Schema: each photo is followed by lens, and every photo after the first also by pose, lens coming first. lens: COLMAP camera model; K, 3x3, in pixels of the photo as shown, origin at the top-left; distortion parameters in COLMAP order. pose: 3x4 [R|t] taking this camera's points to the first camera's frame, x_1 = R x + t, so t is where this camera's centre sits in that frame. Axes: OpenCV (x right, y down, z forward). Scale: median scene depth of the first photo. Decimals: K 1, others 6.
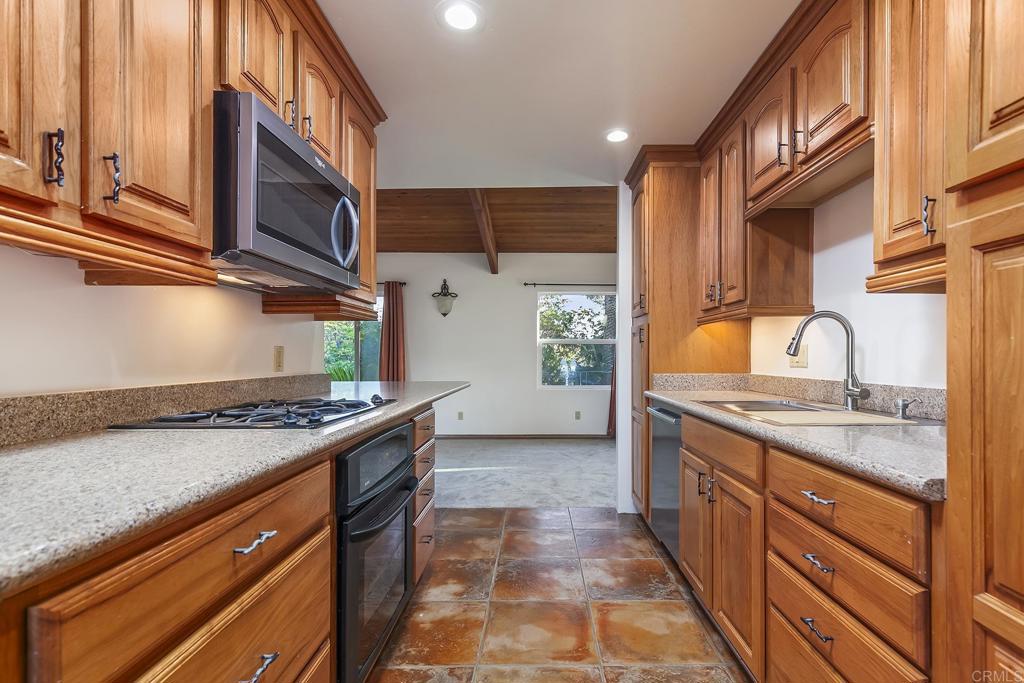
lens RADIAL K [[470.8, 0, 538.6], [0, 470.8, 356.2], [0, 0, 1]] dist [0.013866, -0.001149]
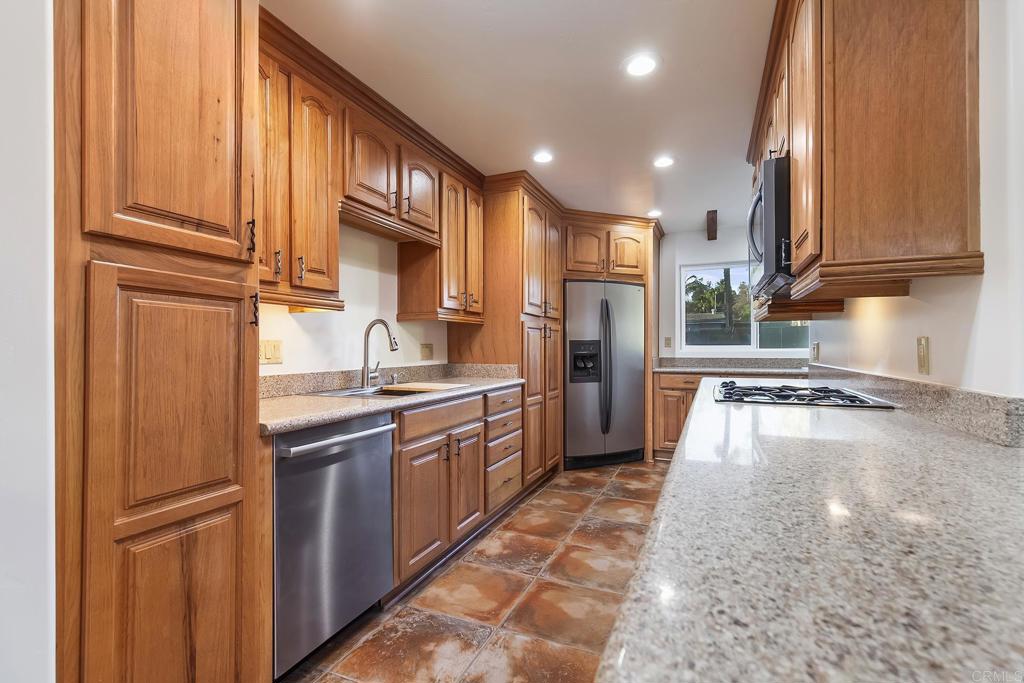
lens RADIAL K [[470.8, 0, 516.1], [0, 470.8, 348.4], [0, 0, 1]] dist [0.013866, -0.001149]
pose [[-0.922098, 0.008471, 0.386863, -0.300762], [0.010098, 0.999947, 0.002174, -0.011631], [-0.386824, 0.005911, -0.922135, 1.966725]]
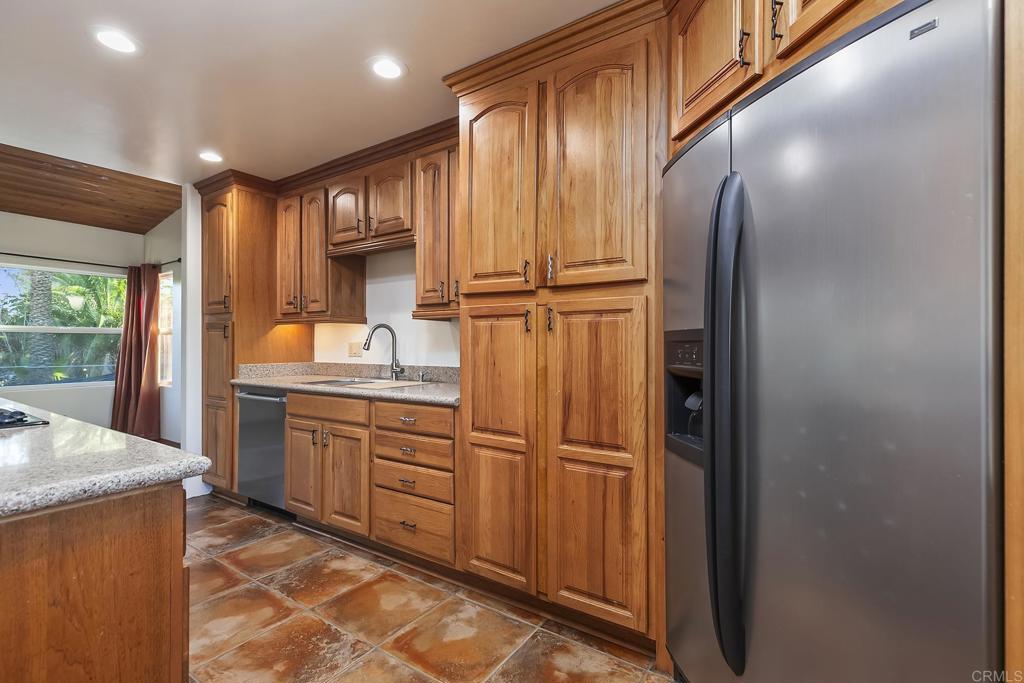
lens RADIAL K [[470.8, 0, 505.8], [0, 470.8, 342.4], [0, 0, 1]] dist [0.013866, -0.001149]
pose [[0.570075, 0.004490, 0.821580, -0.496612], [-0.000912, 0.999988, -0.004832, -0.018970], [-0.821592, 0.002005, 0.570072, -0.313085]]
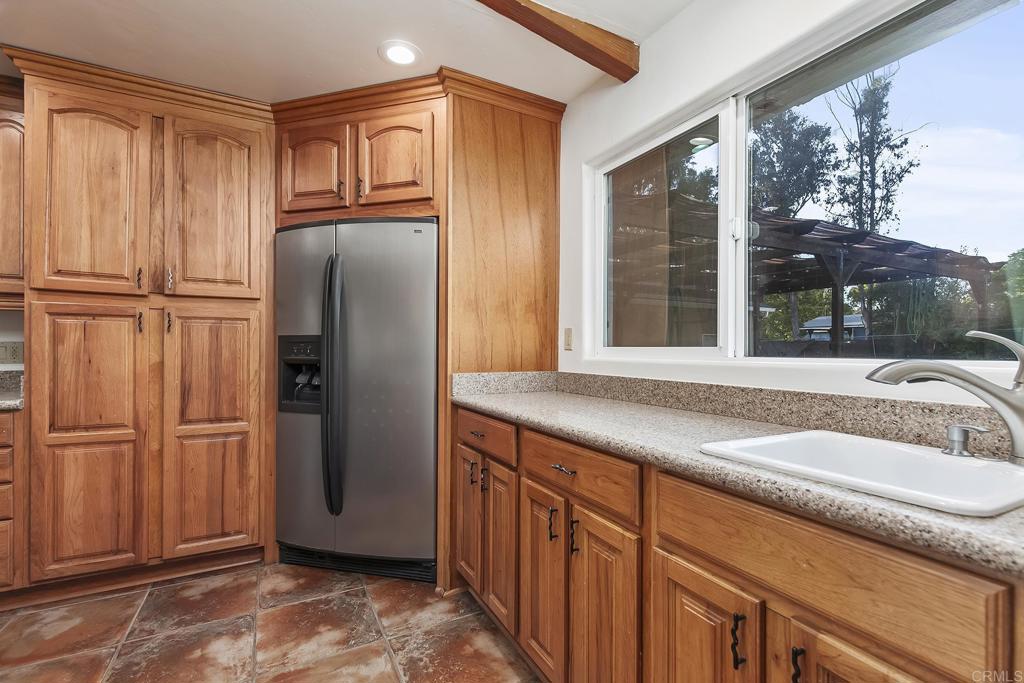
lens RADIAL K [[470.8, 0, 514.4], [0, 470.8, 348.5], [0, 0, 1]] dist [0.013866, -0.001149]
pose [[-0.457553, 0.005011, 0.889168, -1.049684], [-0.001267, 0.999979, -0.006288, -0.000983], [-0.889182, -0.004004, -0.457537, -0.064643]]
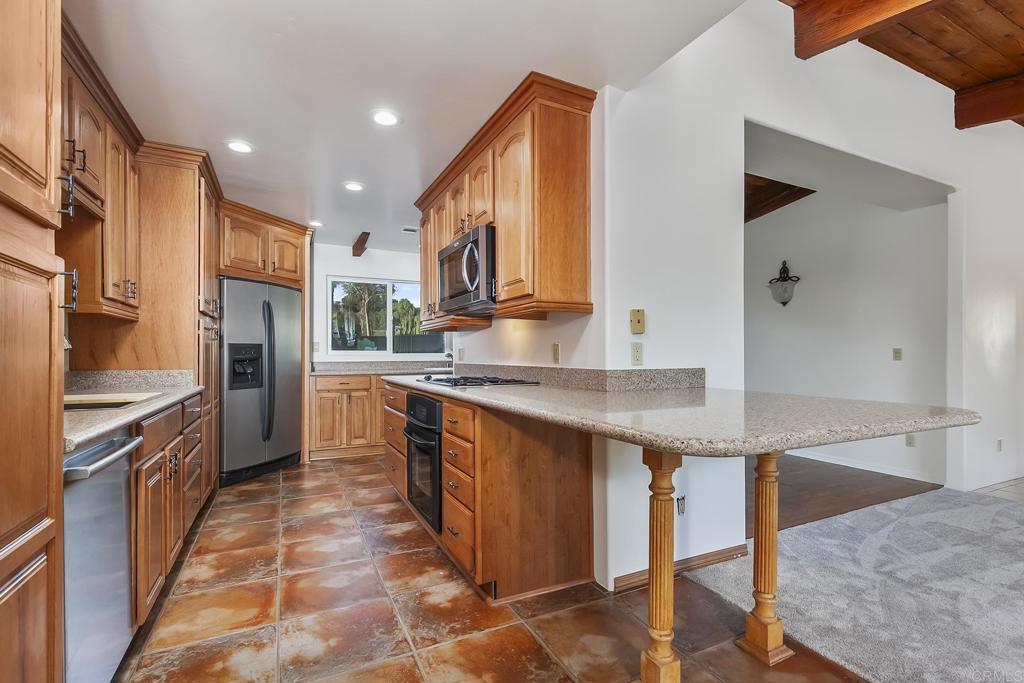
lens RADIAL K [[470.8, 0, 520.8], [0, 470.8, 358.3], [0, 0, 1]] dist [0.013866, -0.001149]
pose [[-0.891294, 0.014789, -0.453184, 0.102739], [0.009379, 0.999855, 0.014181, 0.001162], [0.453328, 0.008389, -0.891304, 2.201111]]
